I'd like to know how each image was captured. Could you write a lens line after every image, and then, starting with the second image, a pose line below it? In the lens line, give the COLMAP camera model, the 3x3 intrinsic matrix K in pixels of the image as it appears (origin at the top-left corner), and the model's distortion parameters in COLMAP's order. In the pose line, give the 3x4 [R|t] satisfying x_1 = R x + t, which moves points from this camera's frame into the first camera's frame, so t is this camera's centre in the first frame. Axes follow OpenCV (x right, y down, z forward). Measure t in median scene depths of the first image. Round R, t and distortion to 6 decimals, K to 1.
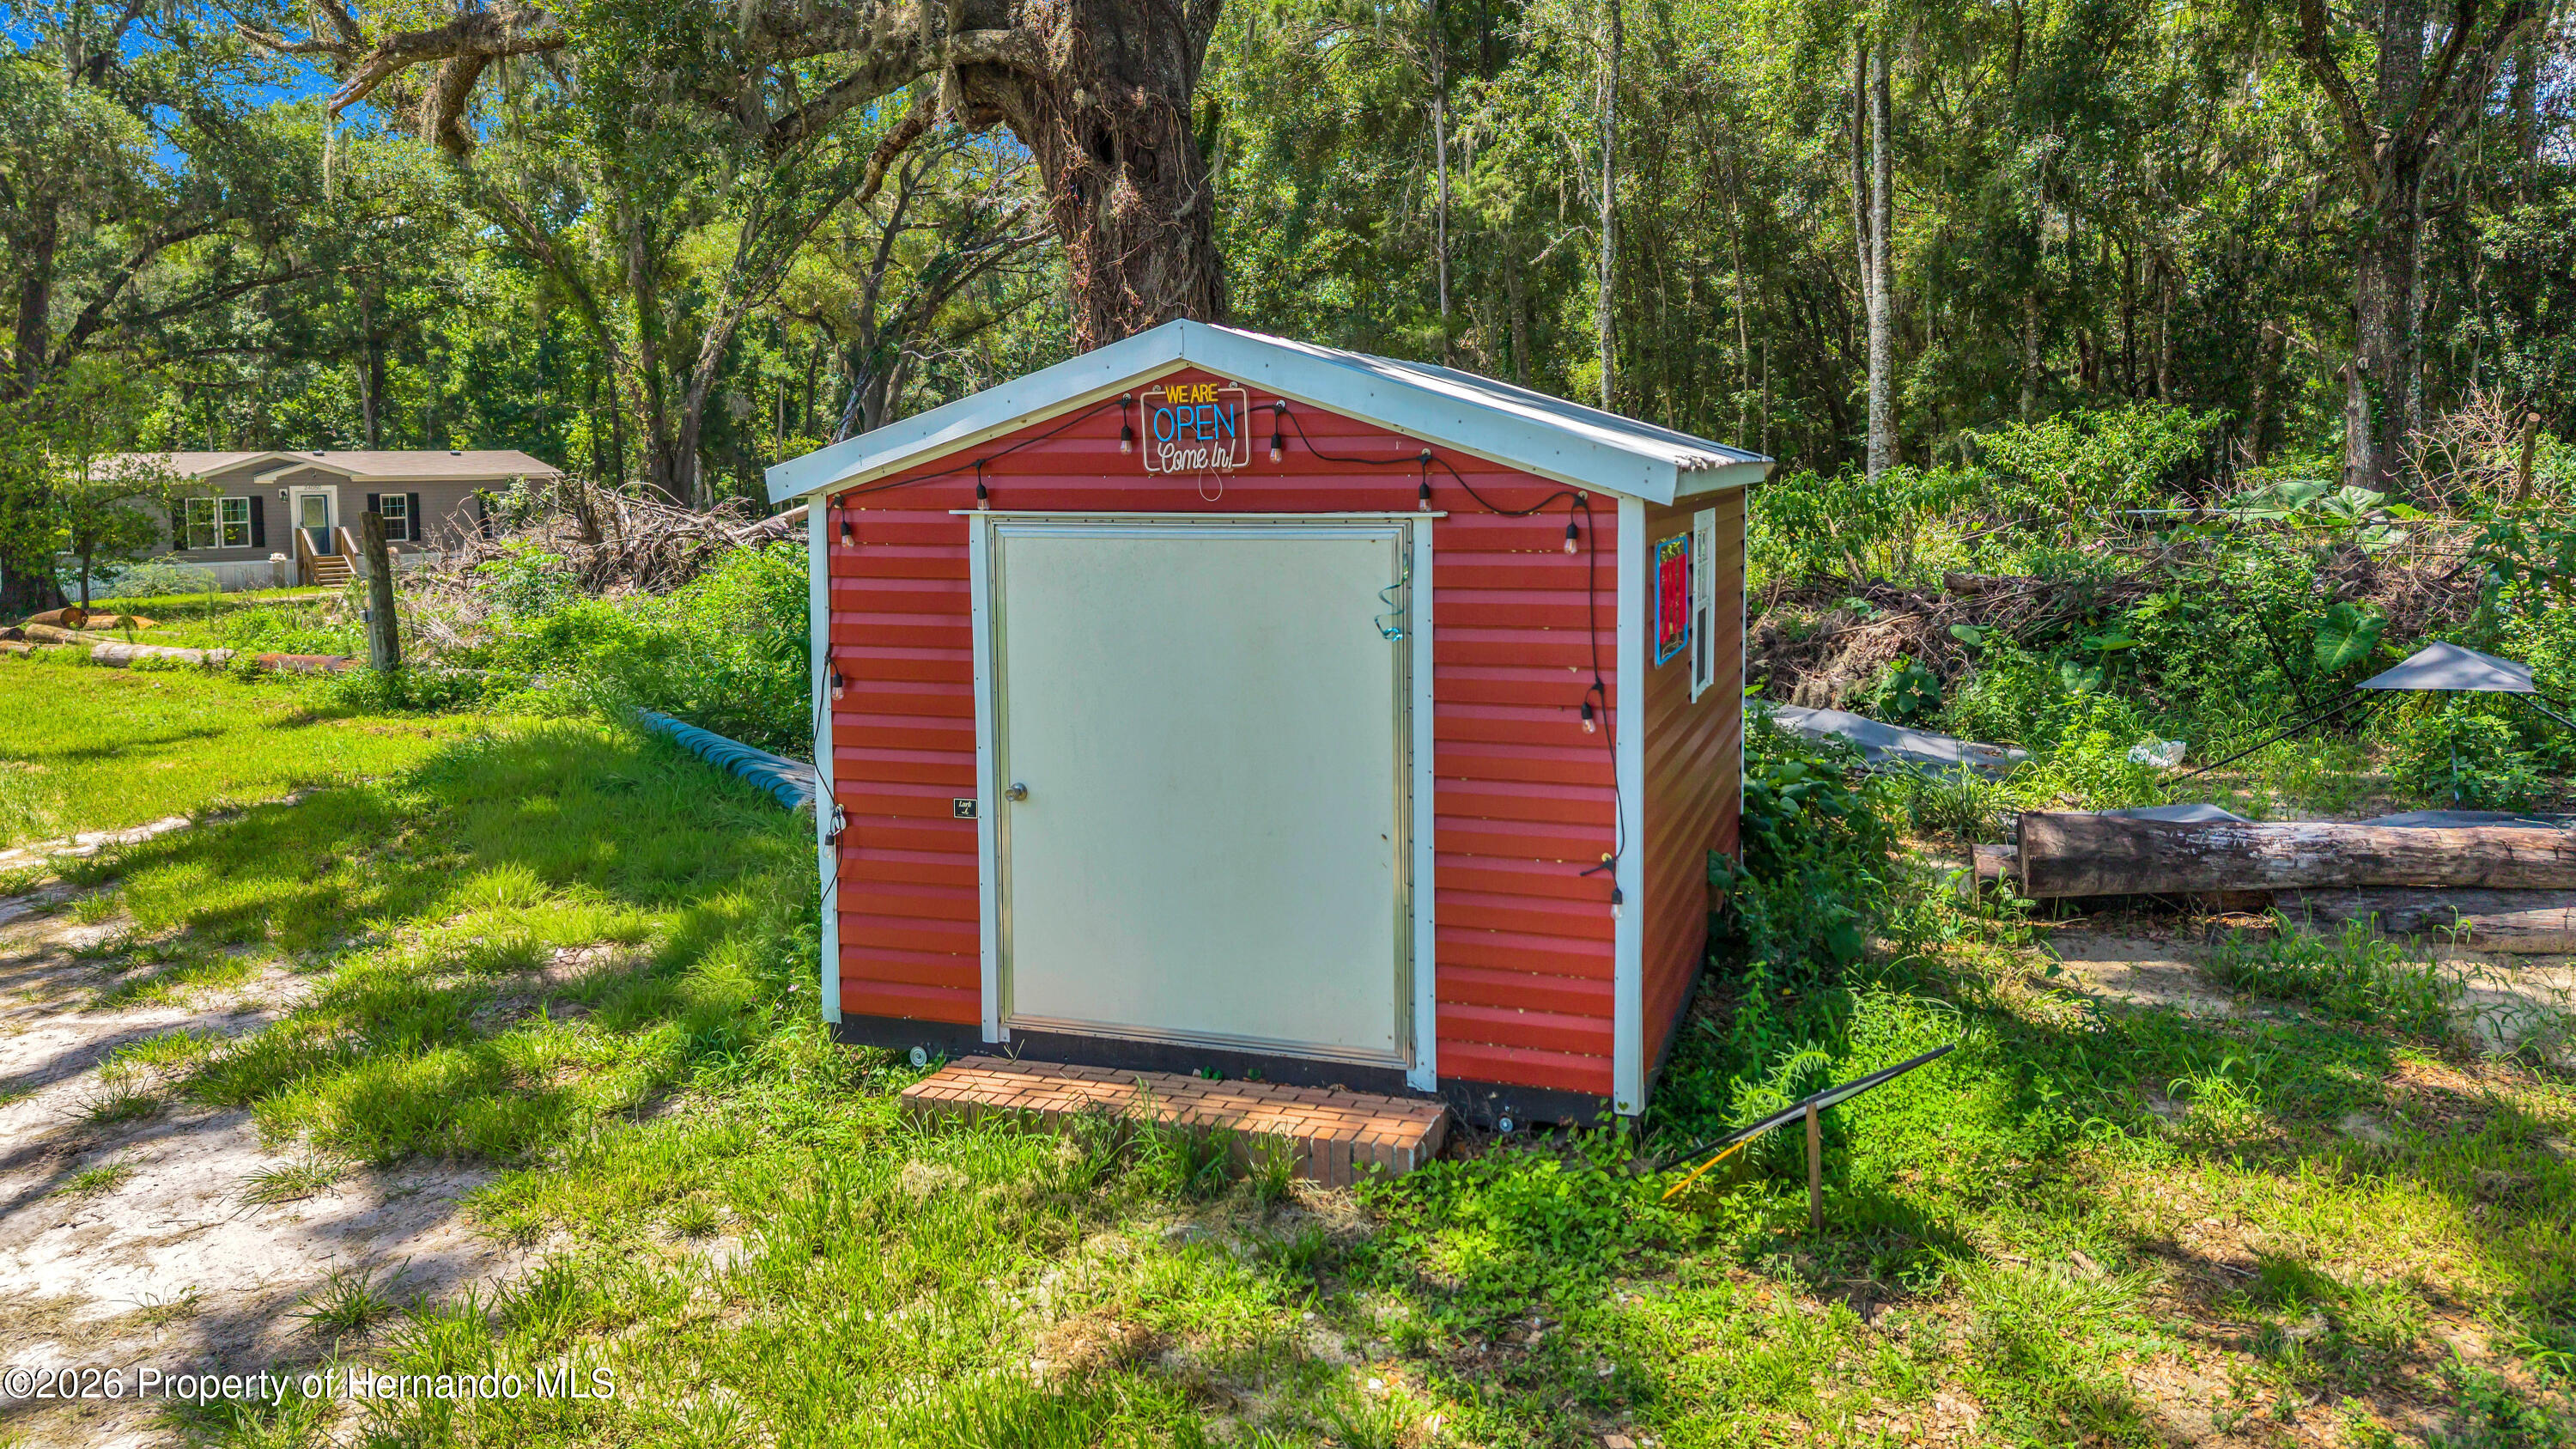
lens RADIAL K [[1888.4, 0, 1288.0], [0, 1888.4, 724.5], [0, 0, 1]] dist [-0.011115, -0.003774]
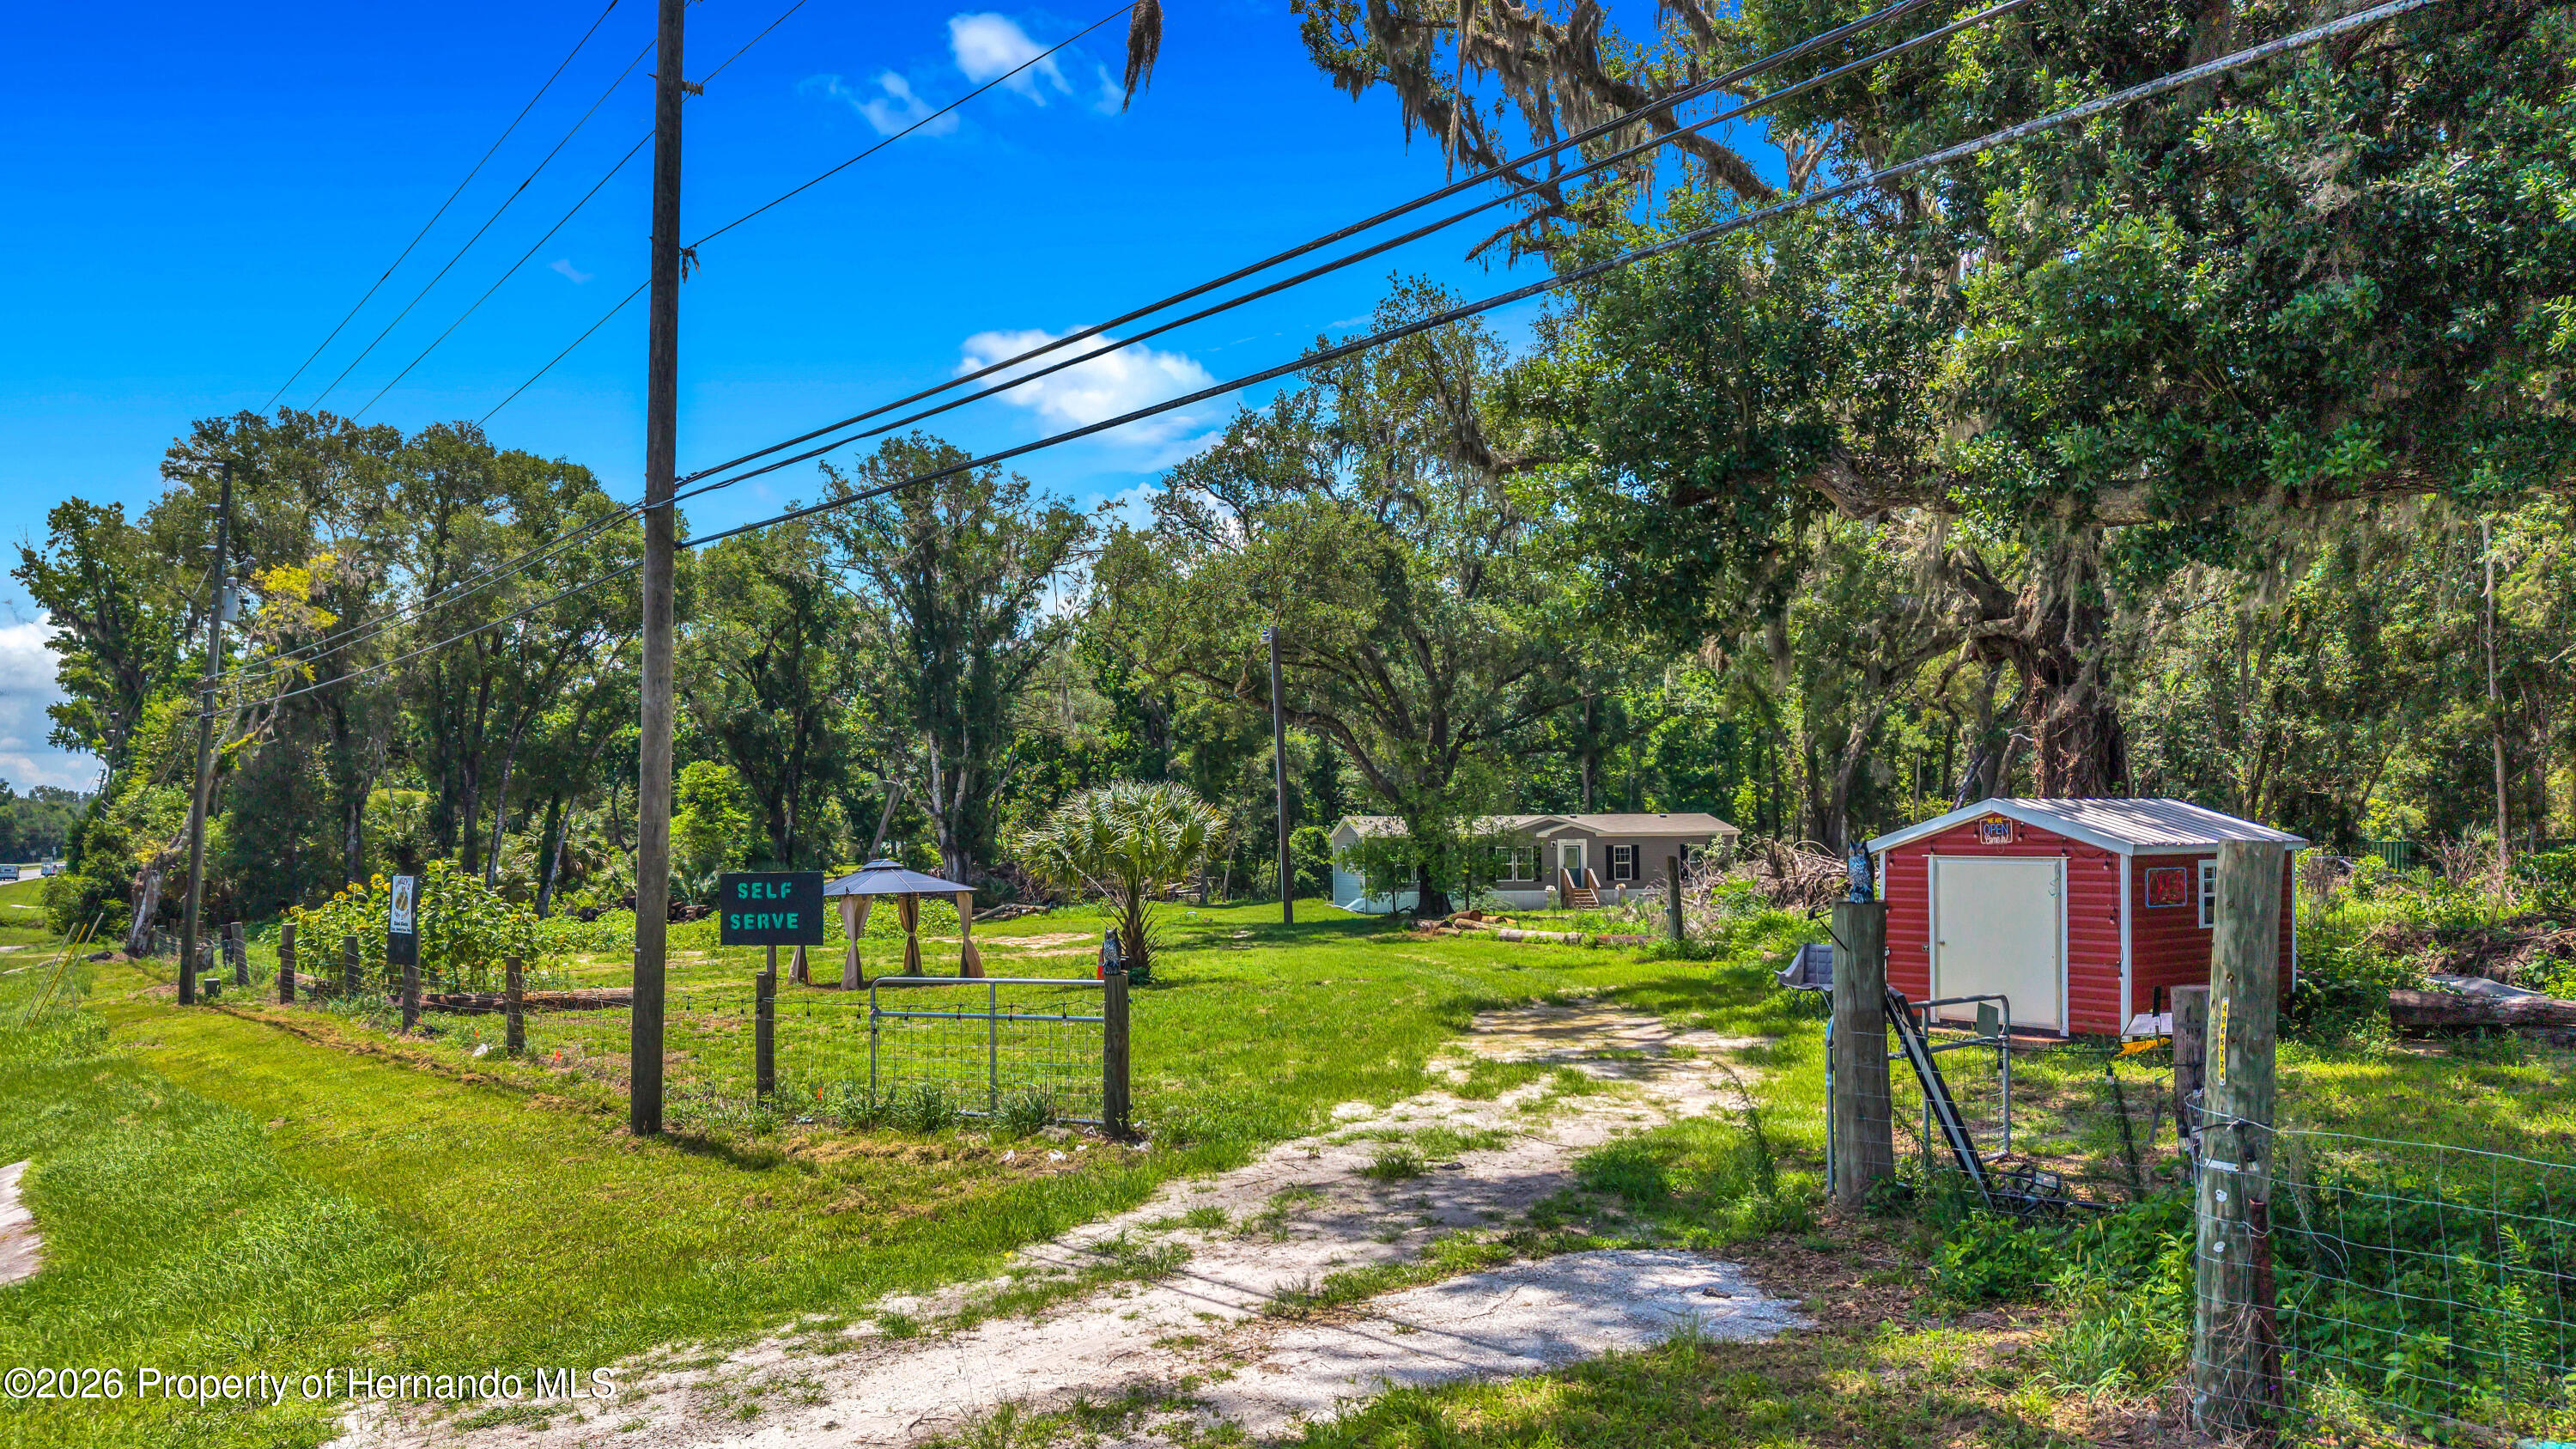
lens RADIAL K [[1888.4, 0, 1288.0], [0, 1888.4, 724.5], [0, 0, 1]] dist [-0.011115, -0.003774]
pose [[0.832641, -0.025224, -0.553238, 0.094227], [-0.078075, 0.983639, -0.162353, 0.036686], [0.548282, 0.178376, 0.817049, -0.302733]]
